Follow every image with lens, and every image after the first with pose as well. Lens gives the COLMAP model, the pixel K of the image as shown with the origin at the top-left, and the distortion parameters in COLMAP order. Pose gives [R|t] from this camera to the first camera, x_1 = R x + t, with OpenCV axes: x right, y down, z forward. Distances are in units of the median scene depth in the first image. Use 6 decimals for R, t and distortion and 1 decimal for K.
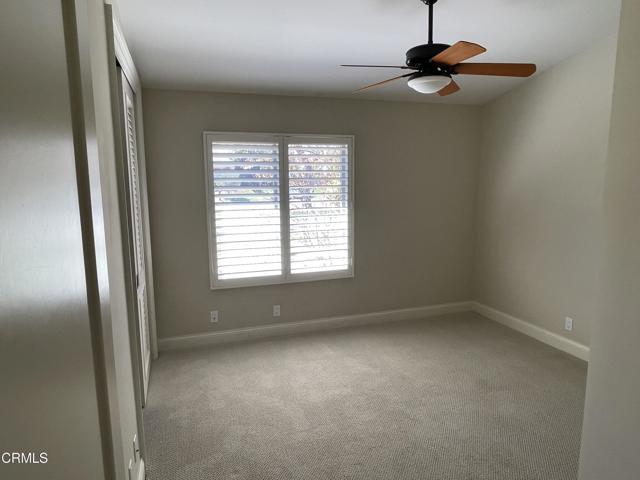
lens RADIAL K [[418.4, 0, 320.0], [0, 418.4, 240.0], [0, 0, 1]] dist [-0.000344, -0.000107]
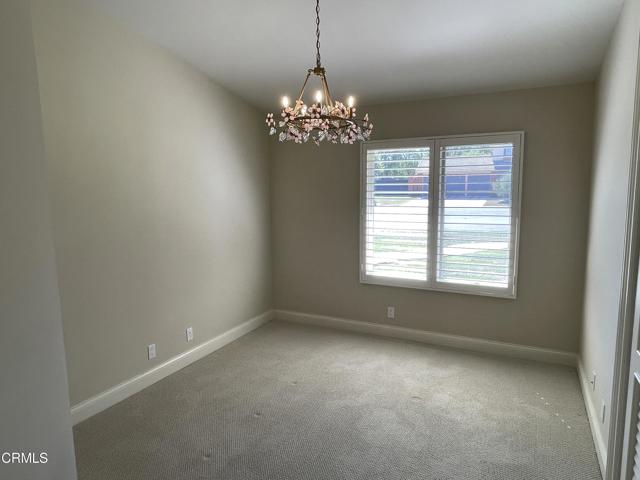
lens RADIAL K [[418.4, 0, 320.0], [0, 418.4, 240.0], [0, 0, 1]] dist [-0.000344, -0.000107]
pose [[0.698609, 0.092400, -0.709512, 0.419770], [-0.097637, 0.994662, 0.033398, -0.020946], [0.708810, 0.045942, 0.703902, 0.130942]]
